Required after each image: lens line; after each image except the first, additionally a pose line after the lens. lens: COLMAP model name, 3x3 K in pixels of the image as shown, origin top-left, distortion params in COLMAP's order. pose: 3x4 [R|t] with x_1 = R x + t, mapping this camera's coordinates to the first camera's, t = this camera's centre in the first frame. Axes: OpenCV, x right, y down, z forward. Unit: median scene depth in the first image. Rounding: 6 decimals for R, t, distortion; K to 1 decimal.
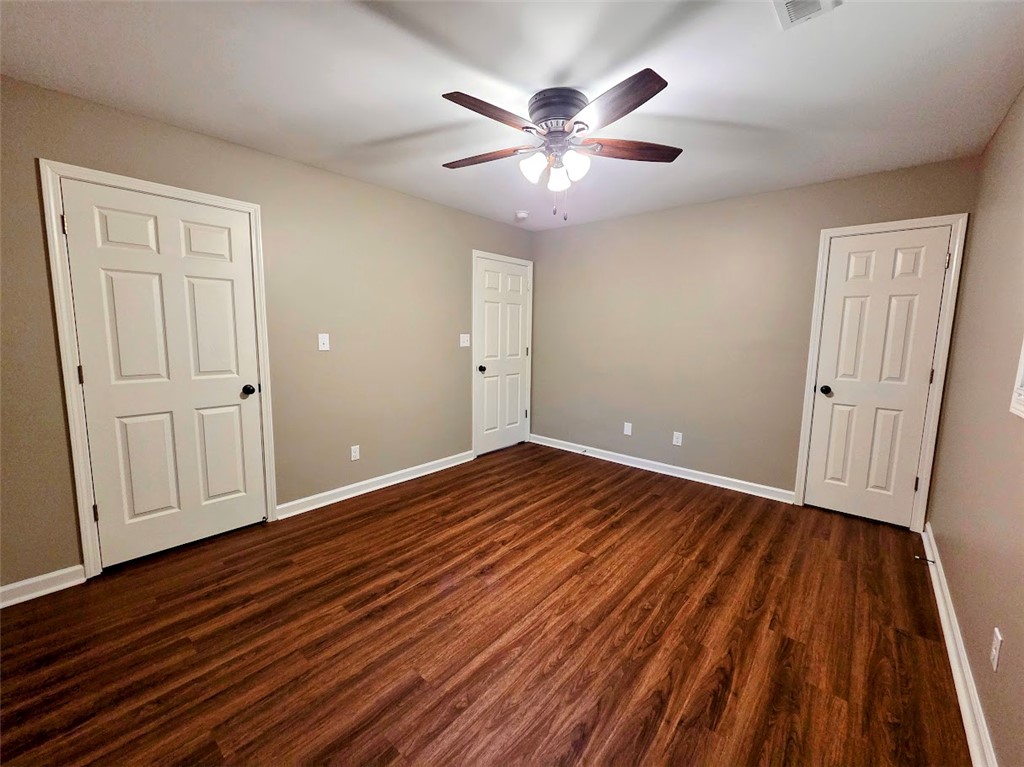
lens RADIAL K [[418.6, 0, 510.3], [0, 418.6, 376.3], [0, 0, 1]] dist [-0.000661, 0.000495]
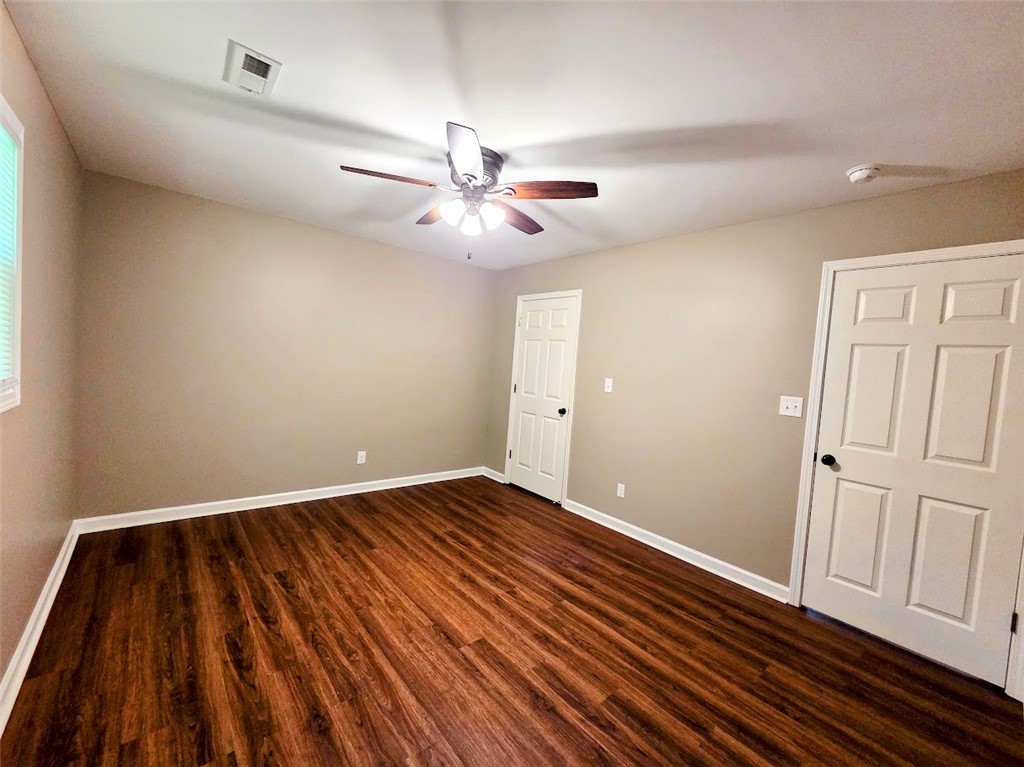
lens RADIAL K [[418.6, 0, 519.6], [0, 418.6, 372.3], [0, 0, 1]] dist [-0.000661, 0.000495]
pose [[-0.141242, 0.003106, -0.989970, 1.017345], [-0.183416, 0.982600, 0.029251, -0.137609], [0.972836, 0.185707, -0.138215, 1.169241]]
